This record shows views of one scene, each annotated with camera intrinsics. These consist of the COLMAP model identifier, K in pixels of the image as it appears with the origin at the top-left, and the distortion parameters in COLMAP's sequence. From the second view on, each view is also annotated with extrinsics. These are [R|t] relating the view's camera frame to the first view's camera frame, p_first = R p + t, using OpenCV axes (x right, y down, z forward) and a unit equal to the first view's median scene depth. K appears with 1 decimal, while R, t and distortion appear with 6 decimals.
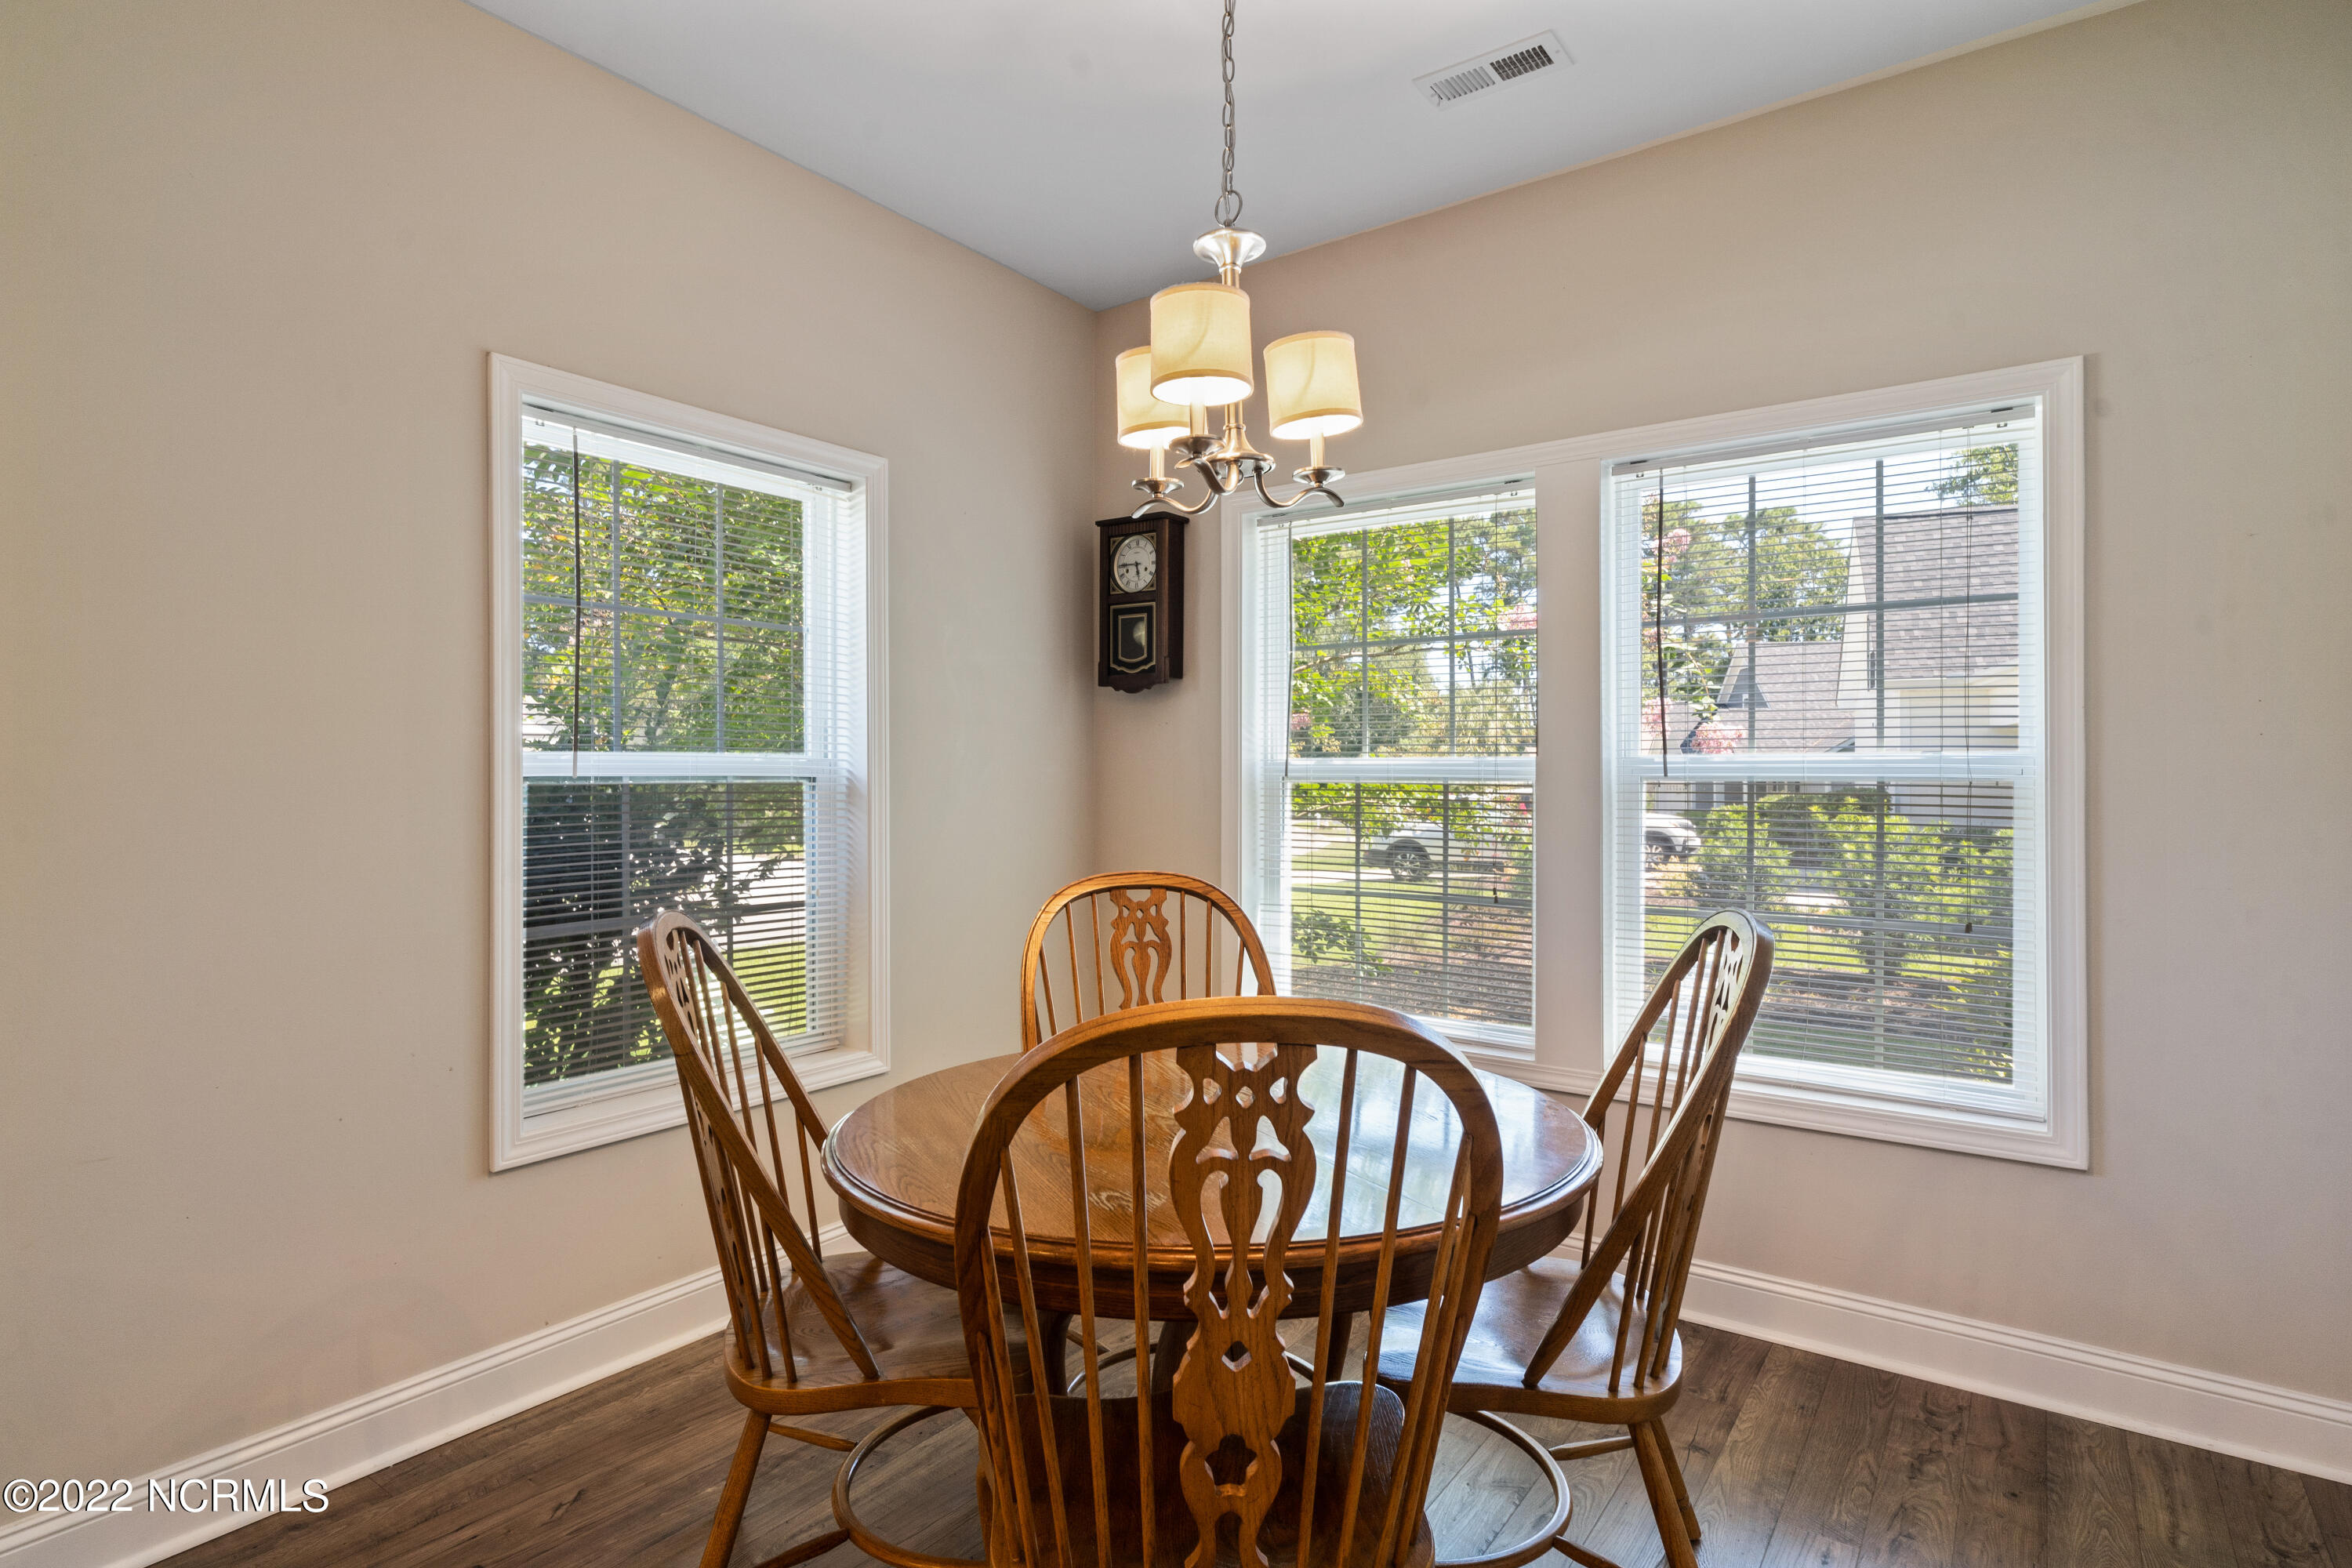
lens RADIAL K [[1211.1, 0, 1166.2], [0, 1211.1, 774.1], [0, 0, 1]] dist [-0.002136, 0.000168]
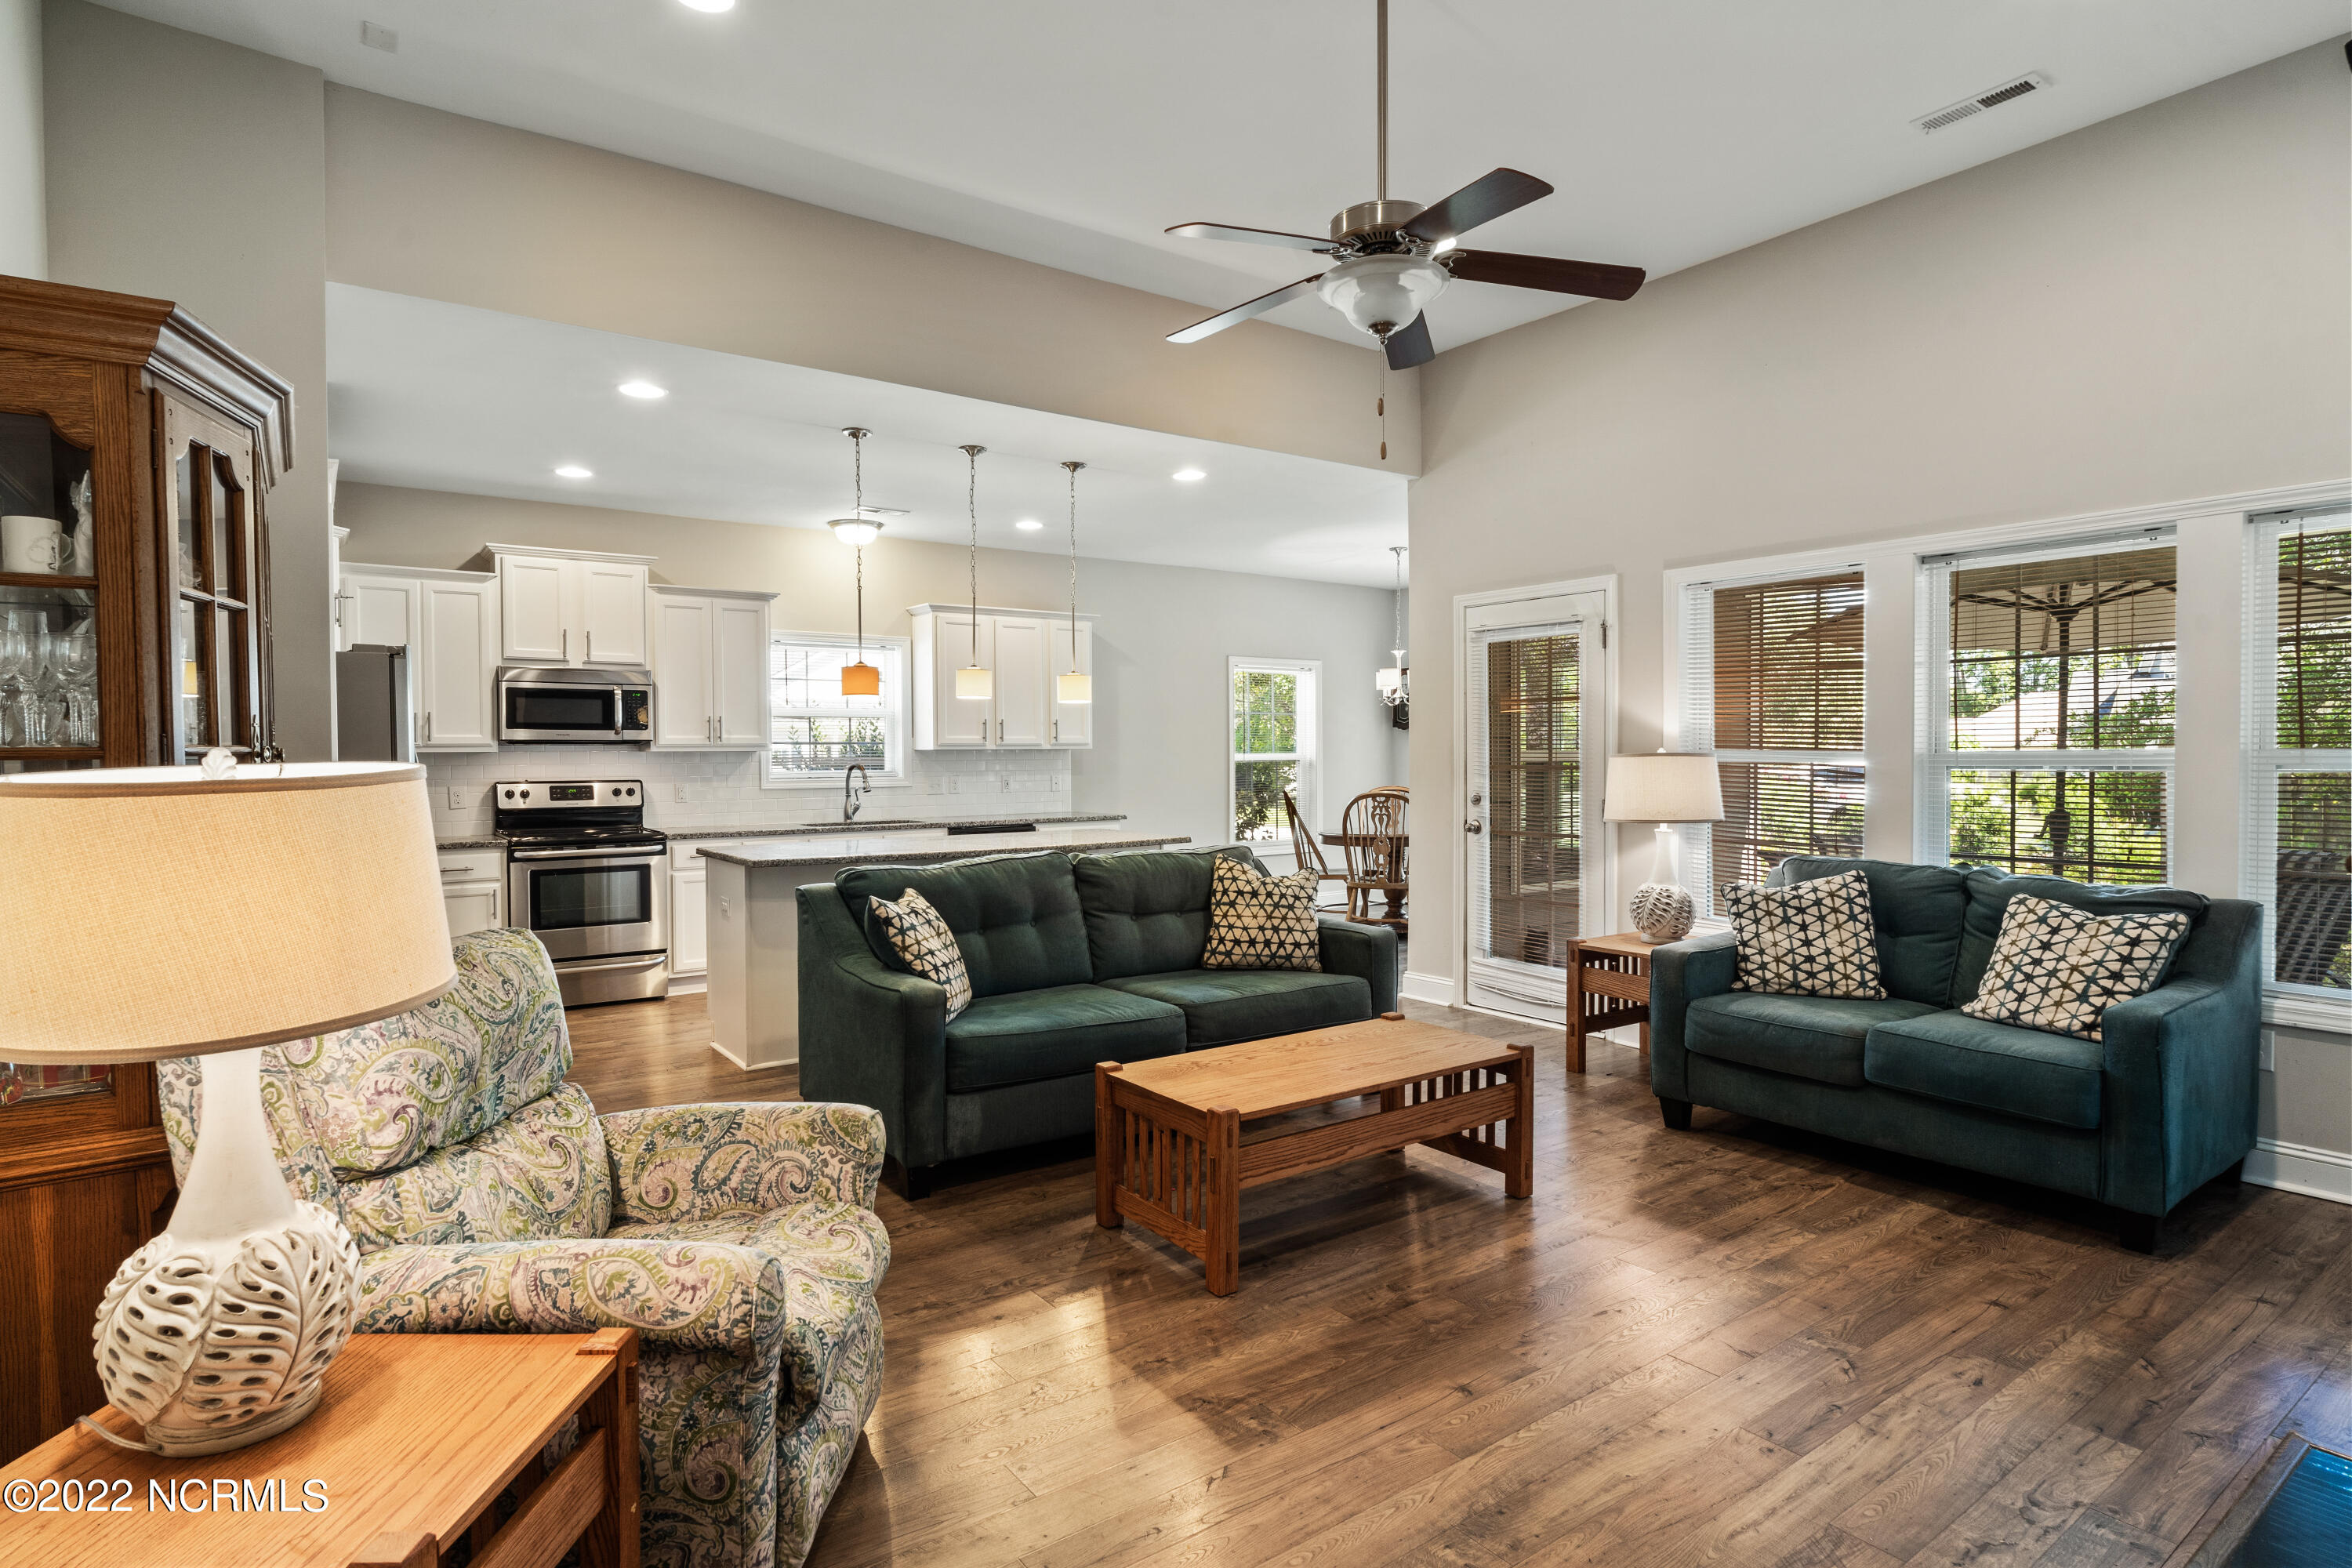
lens RADIAL K [[1211.1, 0, 1166.2], [0, 1211.1, 774.1], [0, 0, 1]] dist [-0.002136, 0.000168]
pose [[0.949177, 0.000971, -0.314741, 0.415519], [0.005362, 0.999800, 0.019255, -0.025278], [0.314697, -0.019964, 0.948982, -2.328140]]
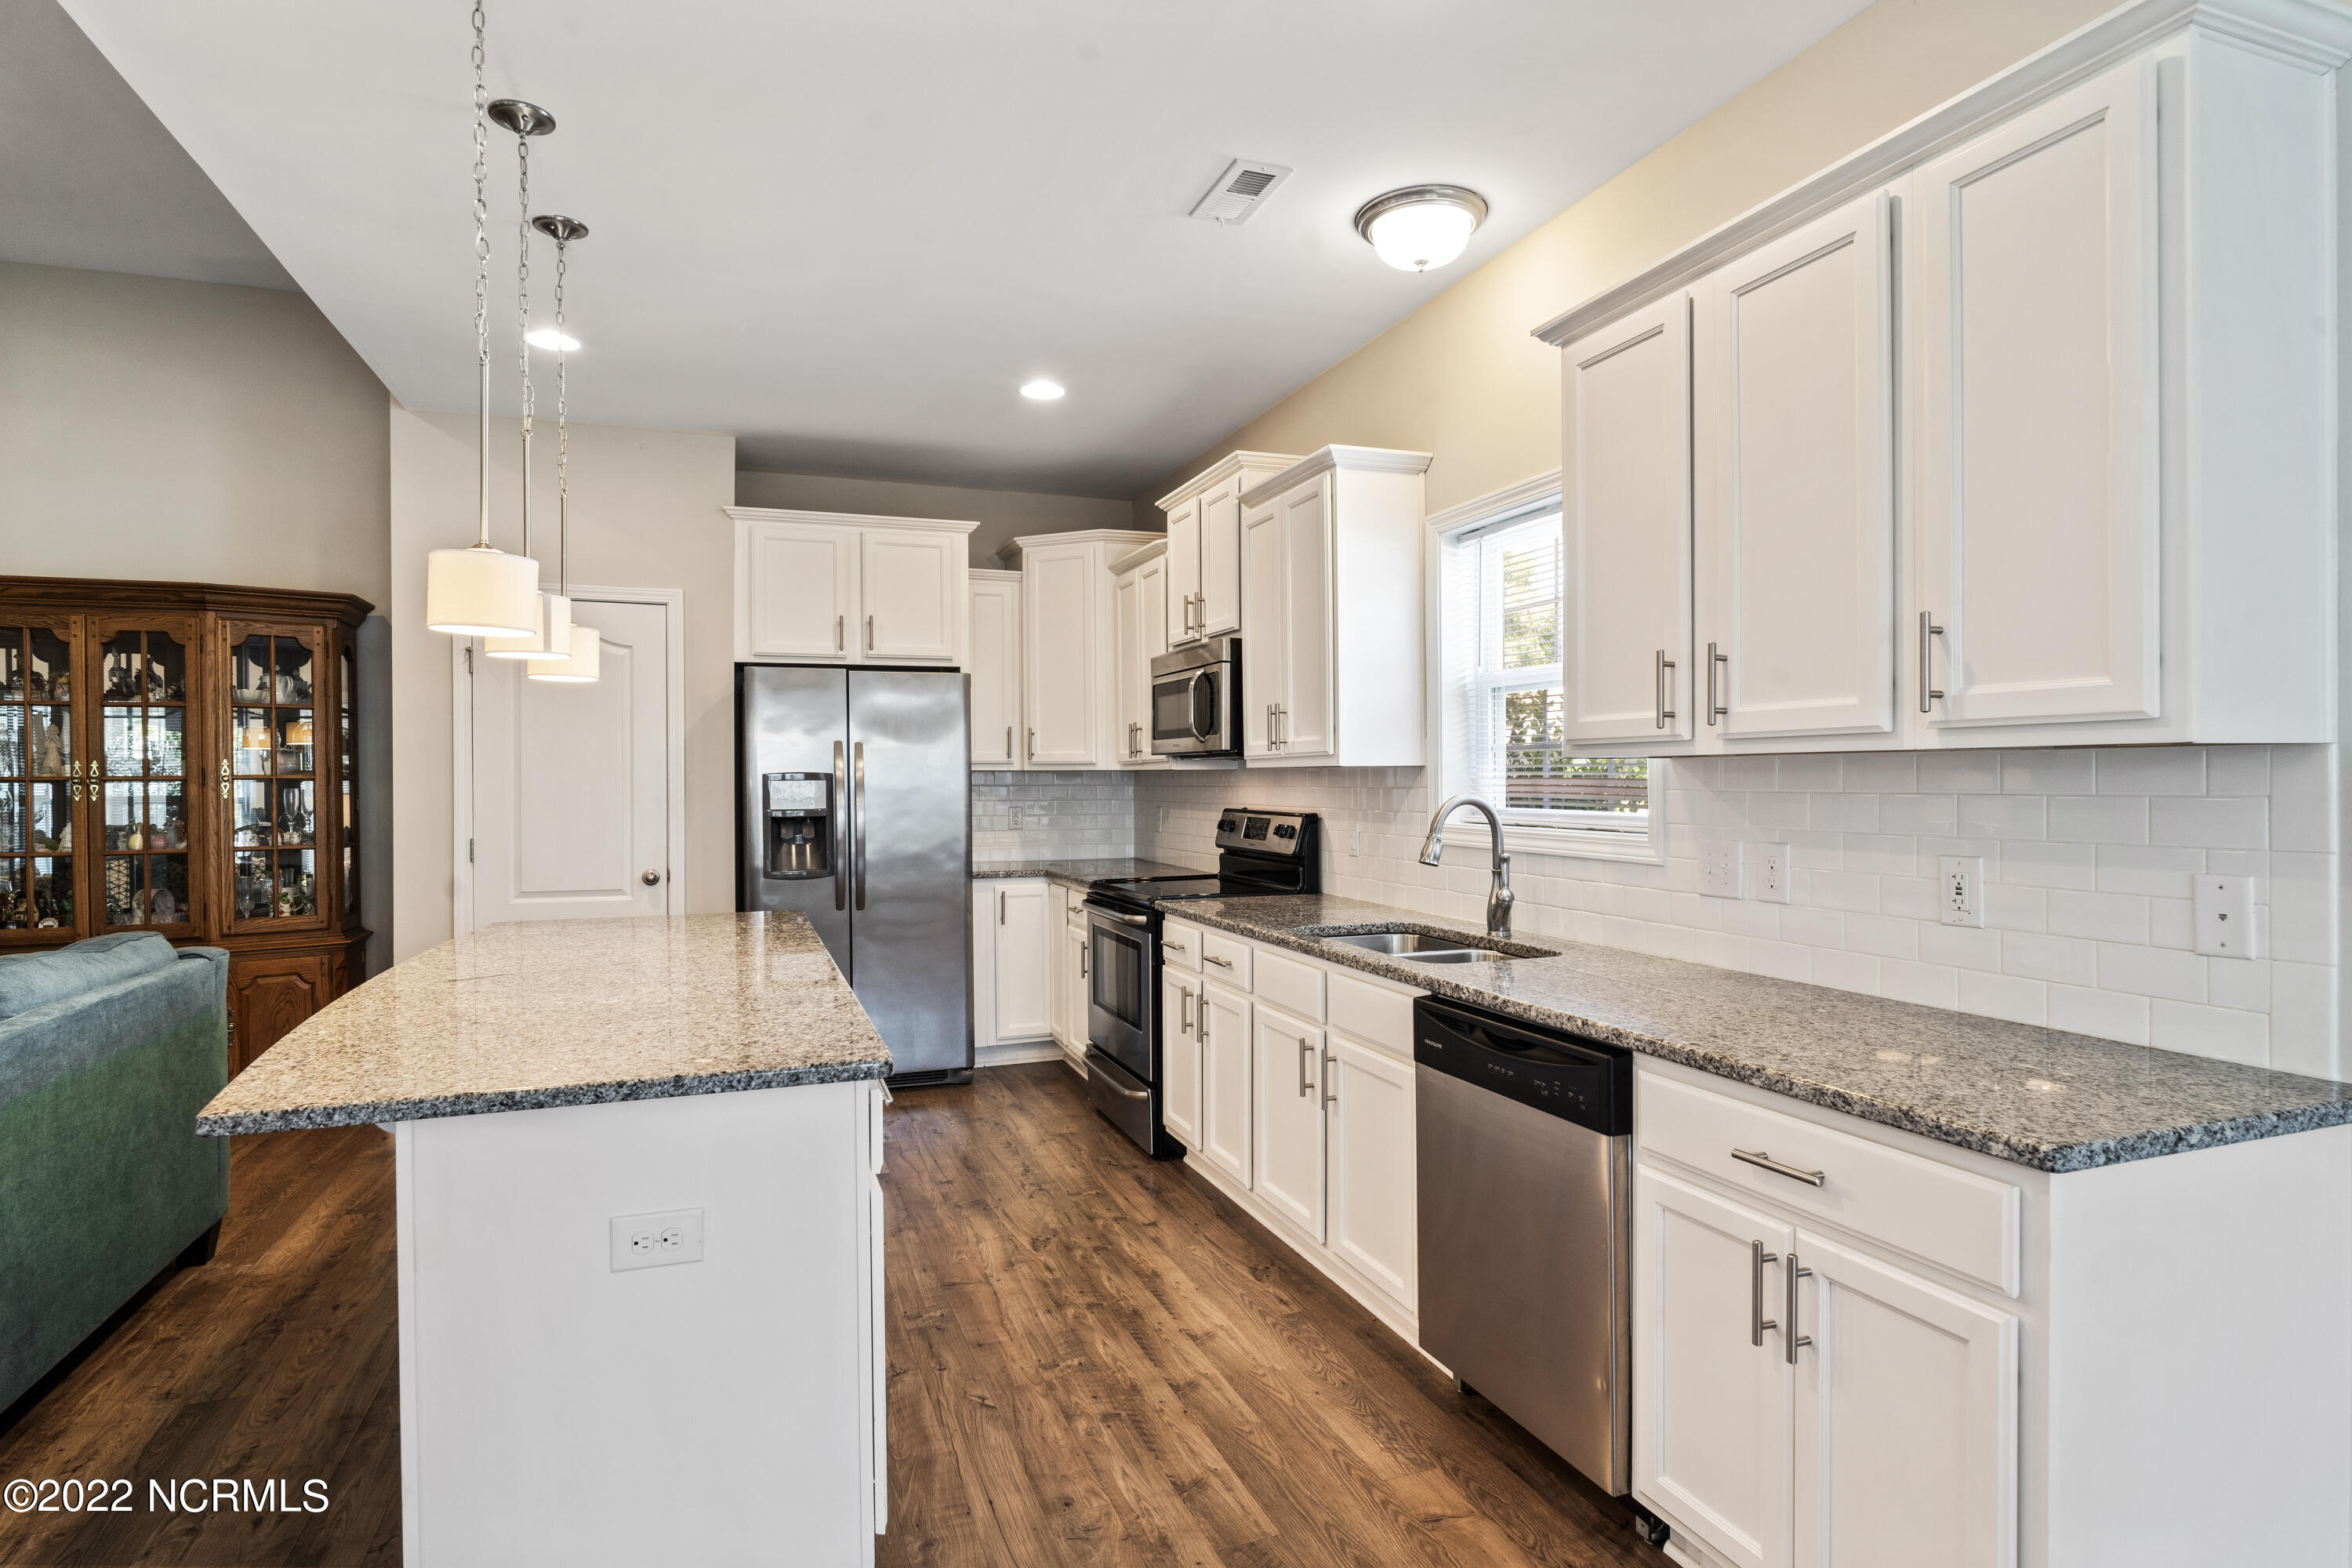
lens RADIAL K [[1225.0, 0, 1166.1], [0, 1225.0, 788.8], [0, 0, 1]] dist [-0.001090, -0.000713]
pose [[-0.552550, 0.012446, -0.833387, 0.015216], [0.007887, 0.999922, 0.009704, -0.019230], [0.833443, -0.001211, -0.552605, 0.271897]]
